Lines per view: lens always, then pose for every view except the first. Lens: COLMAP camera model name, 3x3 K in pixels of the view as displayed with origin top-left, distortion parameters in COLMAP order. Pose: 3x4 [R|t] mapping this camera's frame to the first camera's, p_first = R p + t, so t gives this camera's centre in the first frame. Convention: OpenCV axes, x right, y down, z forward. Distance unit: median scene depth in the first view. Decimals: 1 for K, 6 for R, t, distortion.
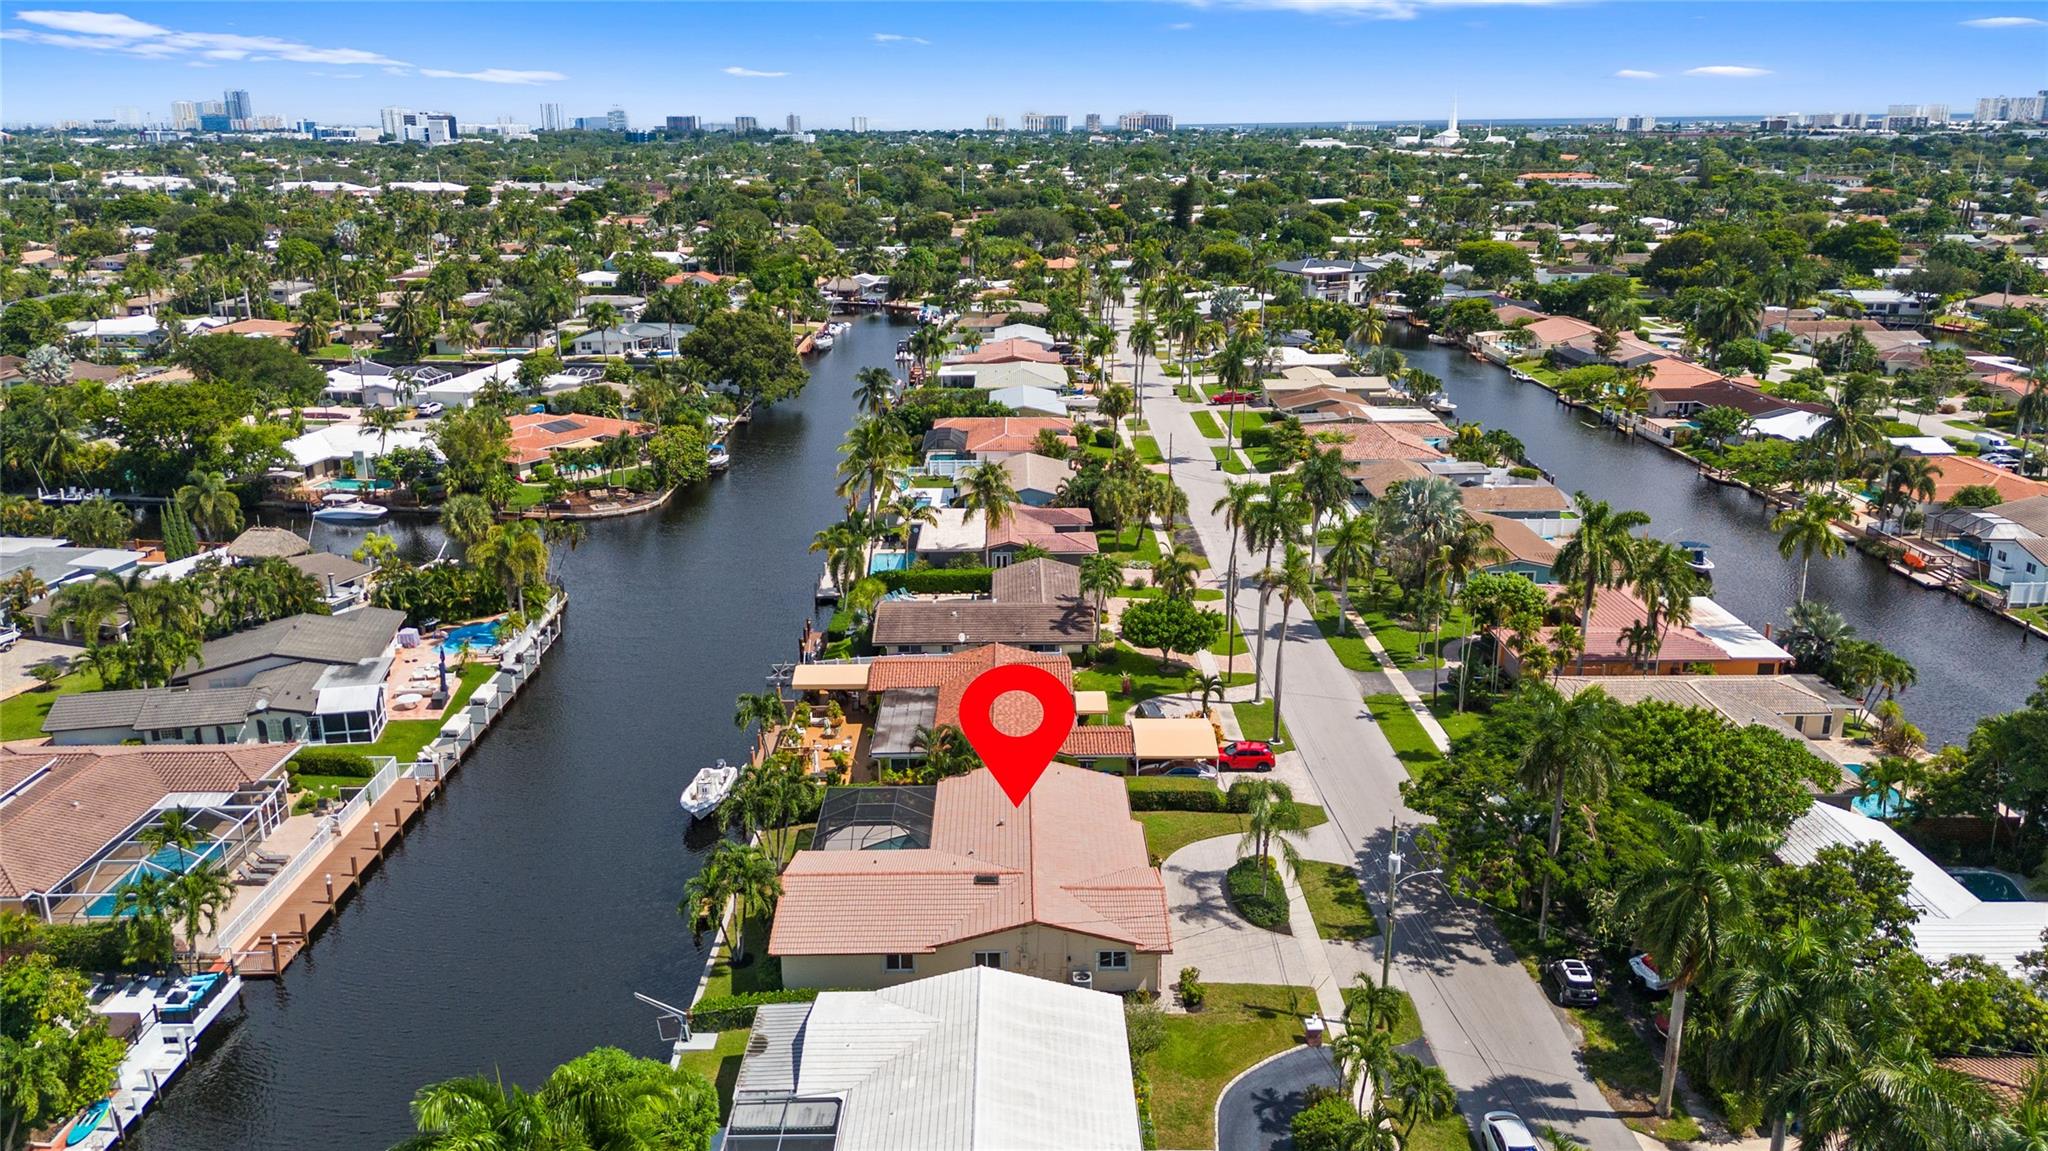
lens RADIAL K [[1487.0, 0, 1024.0], [0, 1487.0, 575.5], [0, 0, 1]] dist [0.060892, -0.069619]
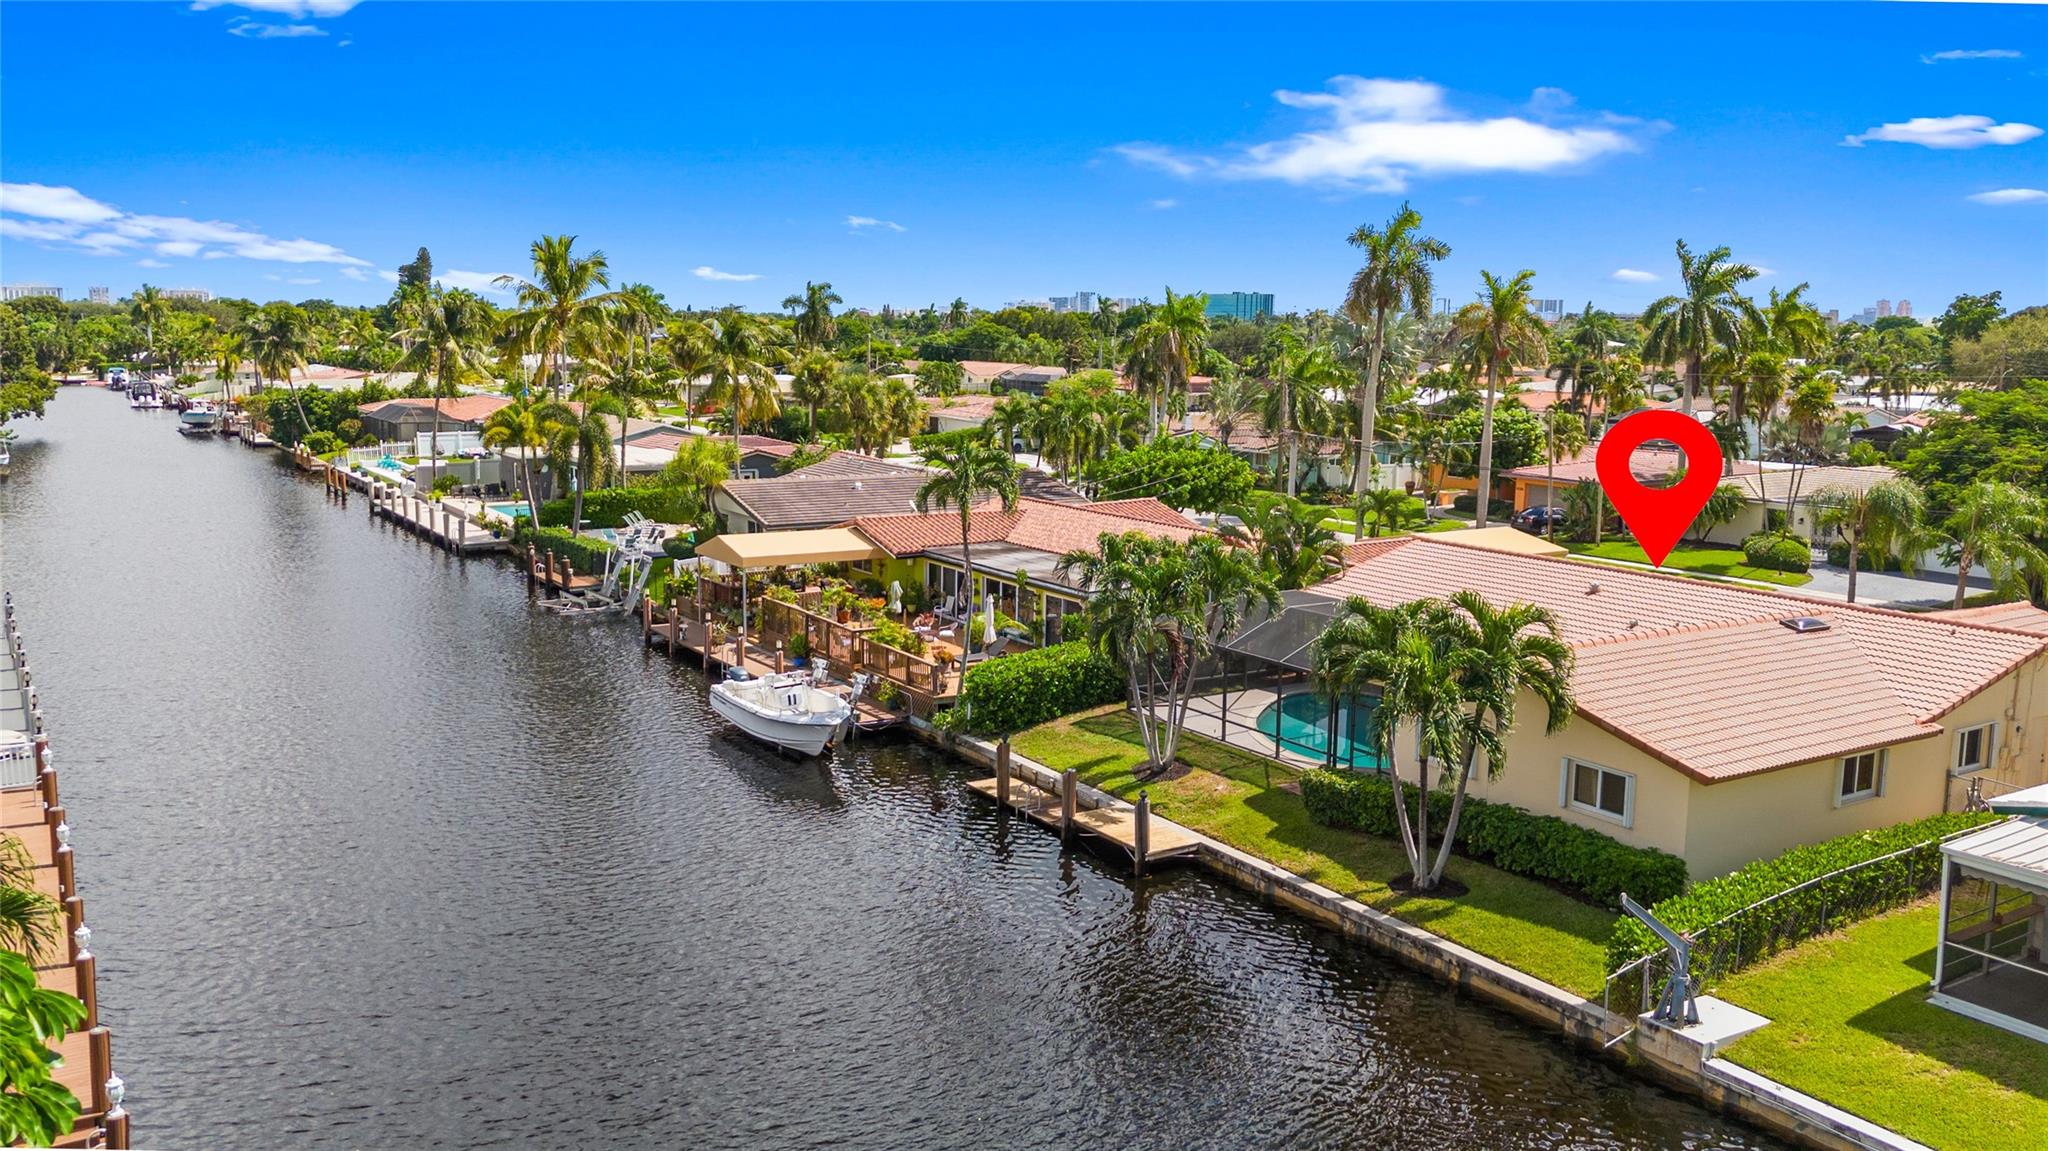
lens RADIAL K [[1613.5, 0, 1024.0], [0, 1613.5, 575.5], [0, 0, 1]] dist [0.073333, -0.089340]
pose [[0.852596, -0.070002, 0.517860, -0.341553], [0.137936, 0.985988, -0.093814, 0.136416], [-0.504037, 0.151417, 0.850306, 0.452951]]
